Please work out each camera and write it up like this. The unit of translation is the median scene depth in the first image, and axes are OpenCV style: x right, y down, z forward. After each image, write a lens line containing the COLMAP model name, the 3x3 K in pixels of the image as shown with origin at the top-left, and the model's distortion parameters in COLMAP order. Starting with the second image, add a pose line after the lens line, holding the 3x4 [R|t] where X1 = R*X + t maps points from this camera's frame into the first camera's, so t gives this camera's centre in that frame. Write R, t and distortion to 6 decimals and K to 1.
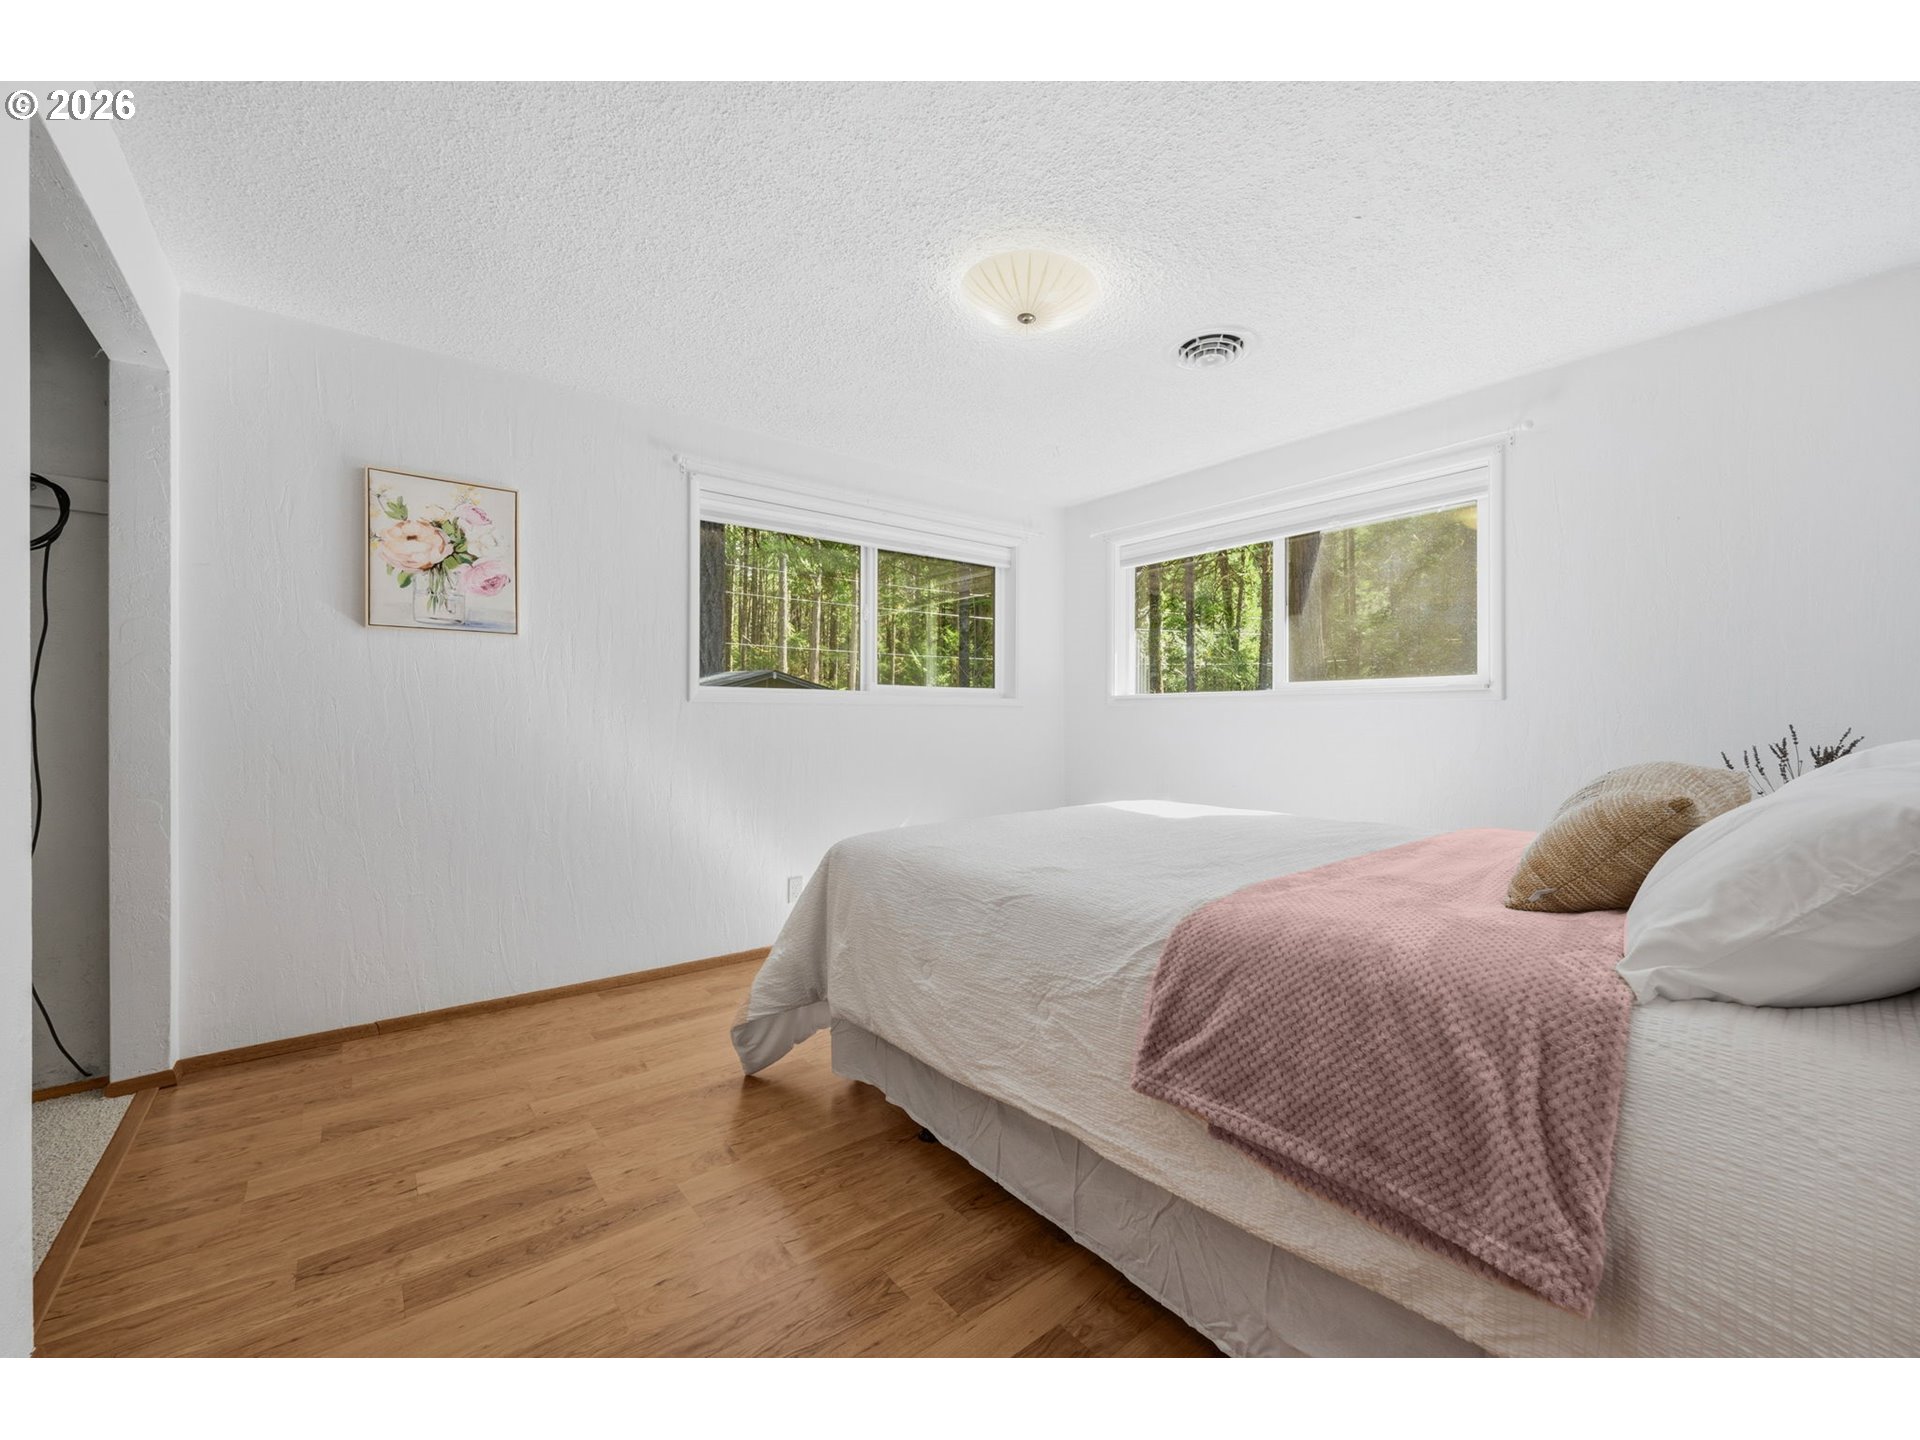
lens RADIAL K [[755.8, 0, 960.0], [0, 755.8, 720.0], [0, 0, 1]] dist [-0.000687, 0.000067]
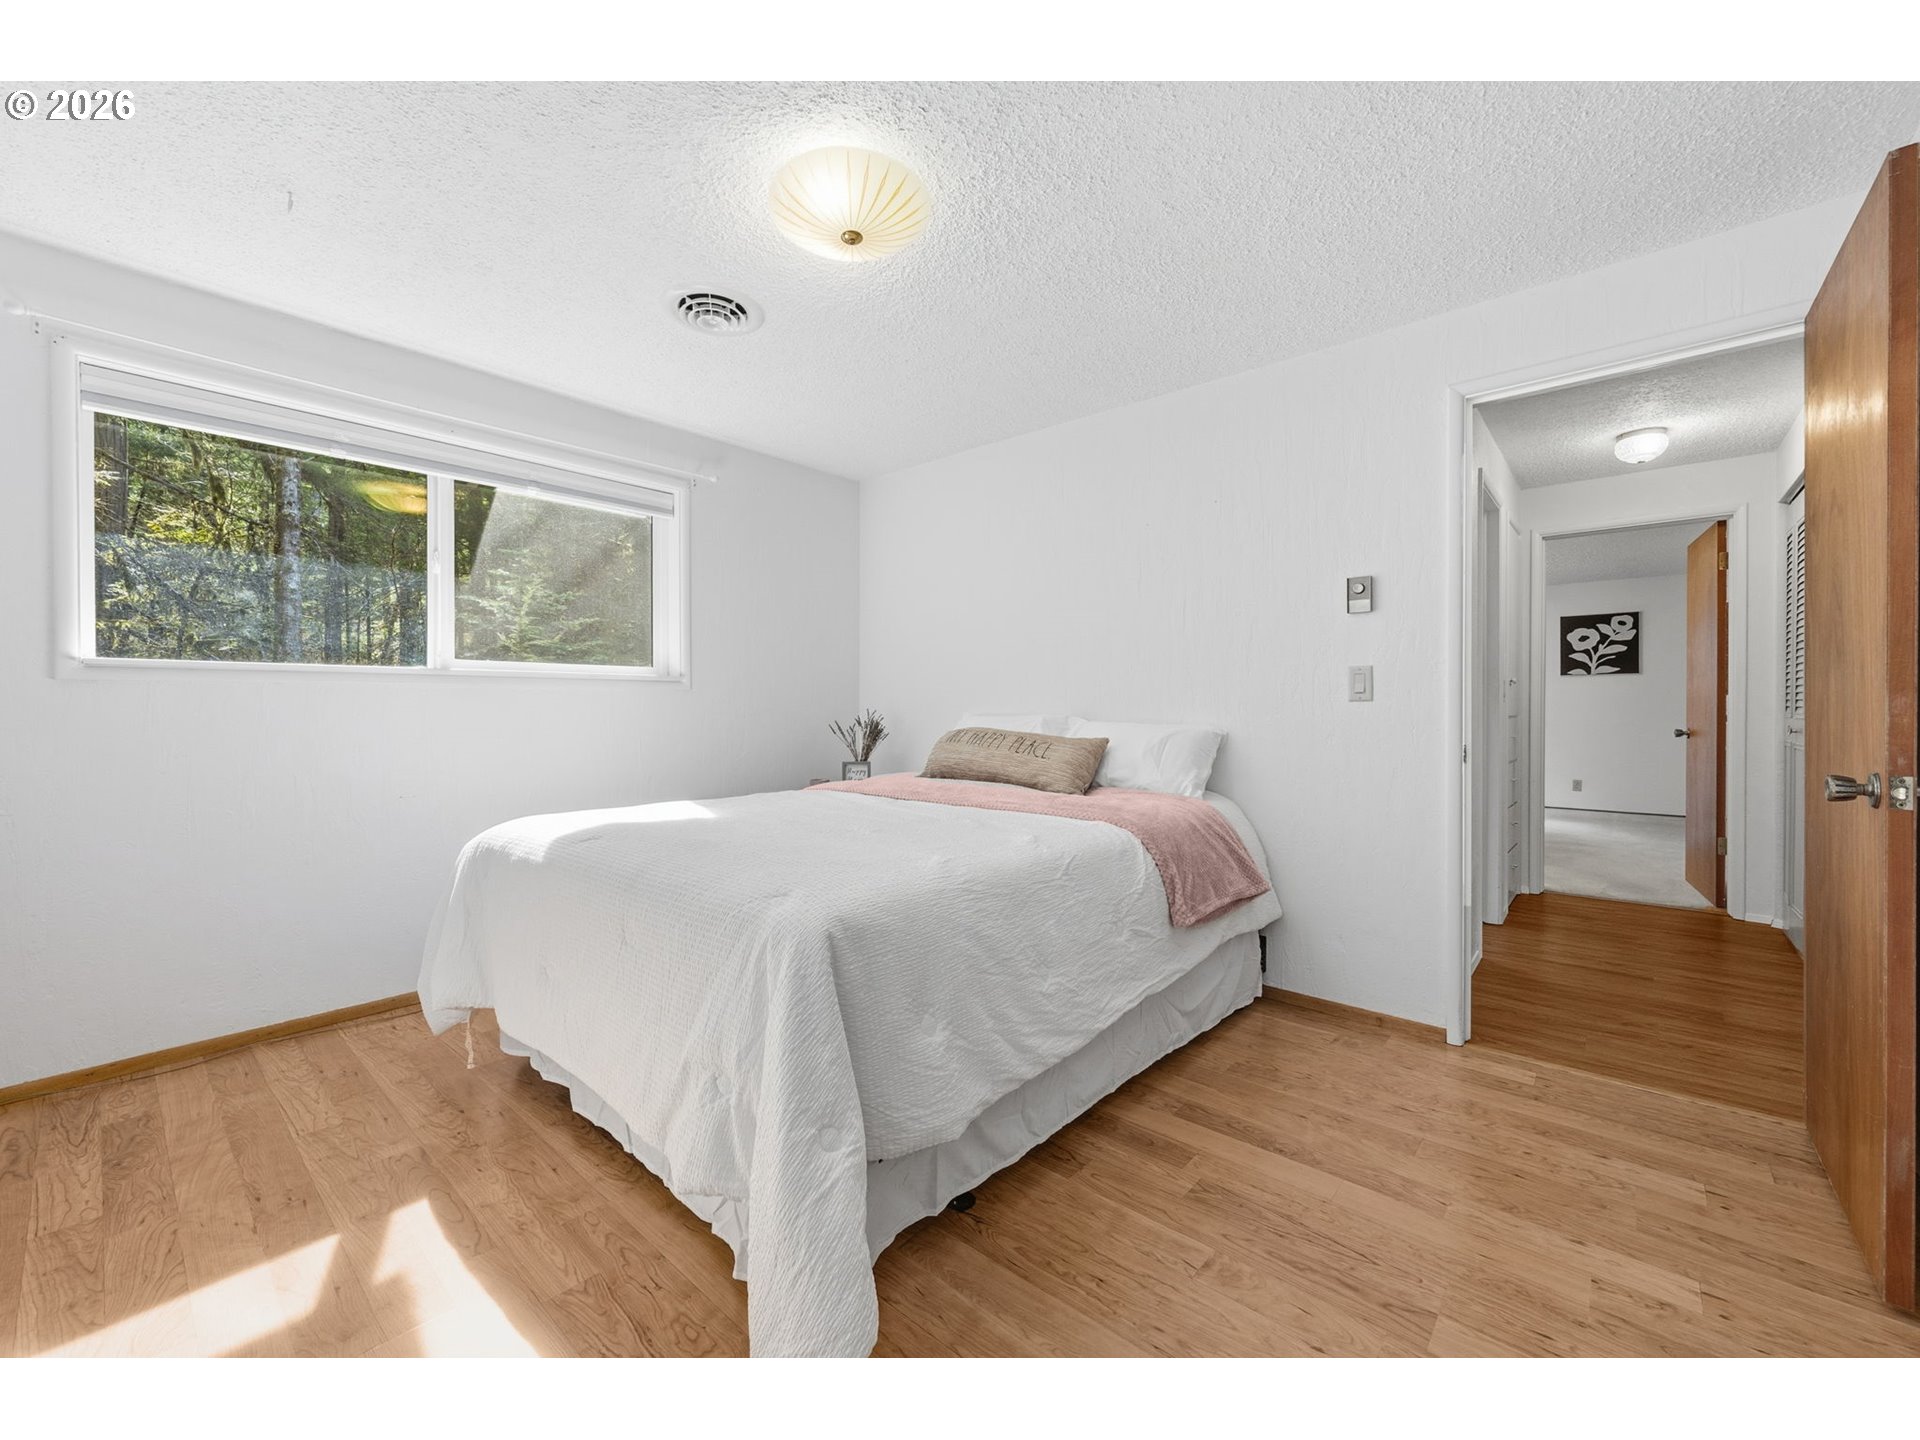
lens RADIAL K [[755.8, 0, 960.0], [0, 755.8, 720.0], [0, 0, 1]] dist [-0.000687, 0.000067]
pose [[-0.159534, -0.019613, 0.986998, -0.579221], [-0.000743, 0.999805, 0.019747, -0.001158], [-0.987192, 0.002417, -0.159518, 0.762018]]
